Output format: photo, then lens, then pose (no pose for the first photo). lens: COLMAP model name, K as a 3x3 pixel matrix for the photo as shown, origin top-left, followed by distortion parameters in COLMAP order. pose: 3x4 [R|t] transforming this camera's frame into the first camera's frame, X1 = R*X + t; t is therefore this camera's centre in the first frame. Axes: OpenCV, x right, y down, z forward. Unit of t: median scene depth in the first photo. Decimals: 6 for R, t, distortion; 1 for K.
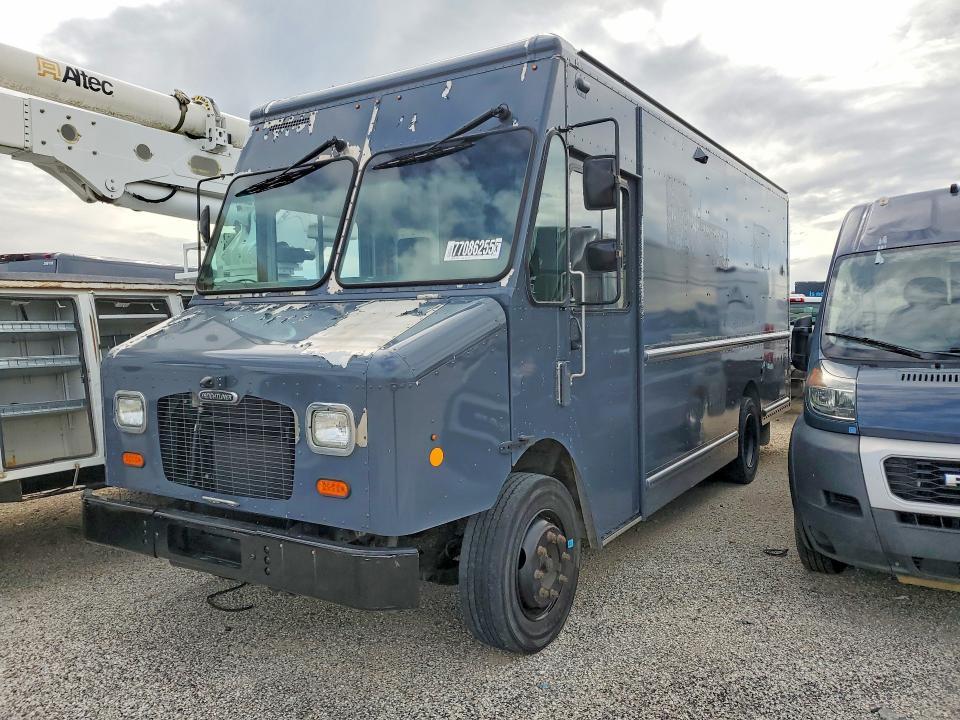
lens RADIAL K [[736.9, 0, 480.0], [0, 736.9, 360.0], [0, 0, 1]] dist [0.081278, 0.002338]
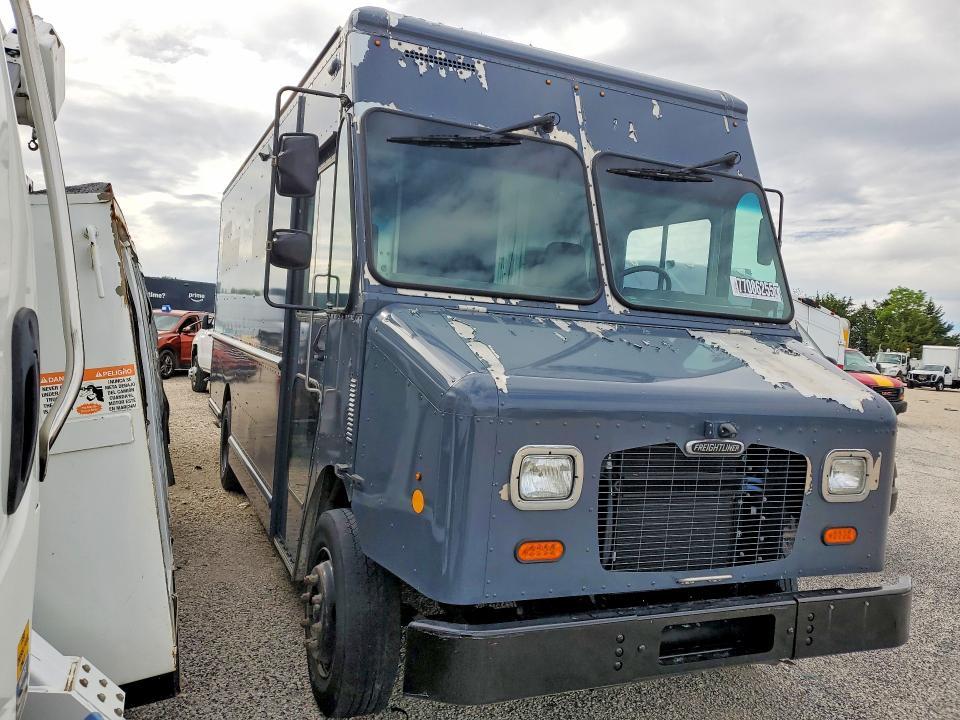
lens RADIAL K [[753.8, 0, 480.0], [0, 753.8, 360.0], [0, 0, 1]] dist [0.006342, -0.002049]
pose [[0.541162, 0.024559, 0.840560, -0.965781], [-0.033087, 0.999421, -0.007899, -0.024832], [-0.840267, -0.023537, 0.541661, 0.648743]]
